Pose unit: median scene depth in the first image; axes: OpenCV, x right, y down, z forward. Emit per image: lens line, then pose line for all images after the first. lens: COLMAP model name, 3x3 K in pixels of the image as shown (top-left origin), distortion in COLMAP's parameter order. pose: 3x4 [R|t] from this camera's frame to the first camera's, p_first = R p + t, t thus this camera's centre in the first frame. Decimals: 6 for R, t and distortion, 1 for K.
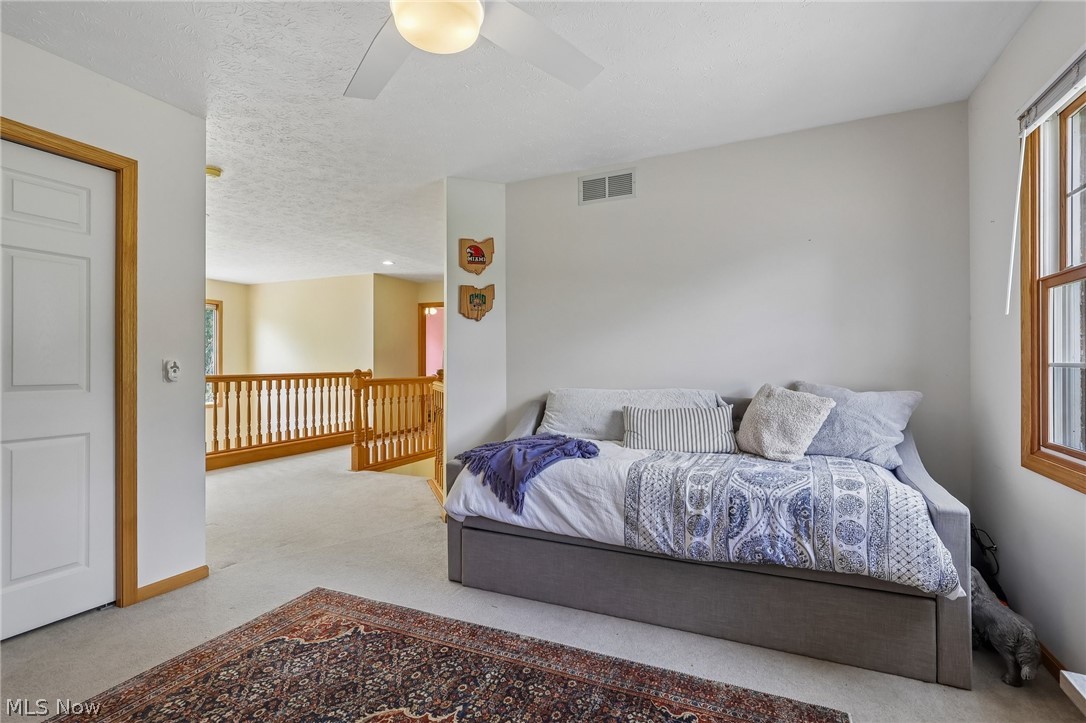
lens RADIAL K [[504.2, 0, 538.0], [0, 504.2, 362.2], [0, 0, 1]] dist [-0.002542, -0.000131]
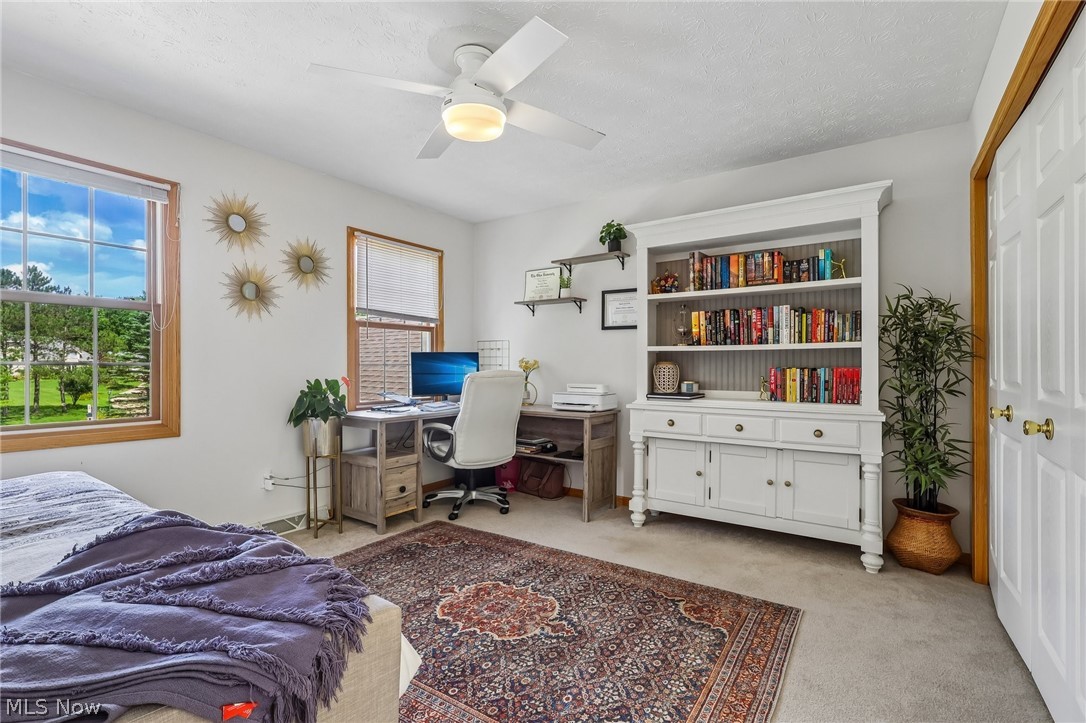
lens RADIAL K [[504.2, 0, 538.0], [0, 504.2, 362.2], [0, 0, 1]] dist [-0.002542, -0.000131]
pose [[-0.985008, -0.006683, 0.172381, -0.516450], [-0.007238, 0.999970, -0.002591, 0.006898], [-0.172359, -0.003800, -0.985027, 1.989349]]
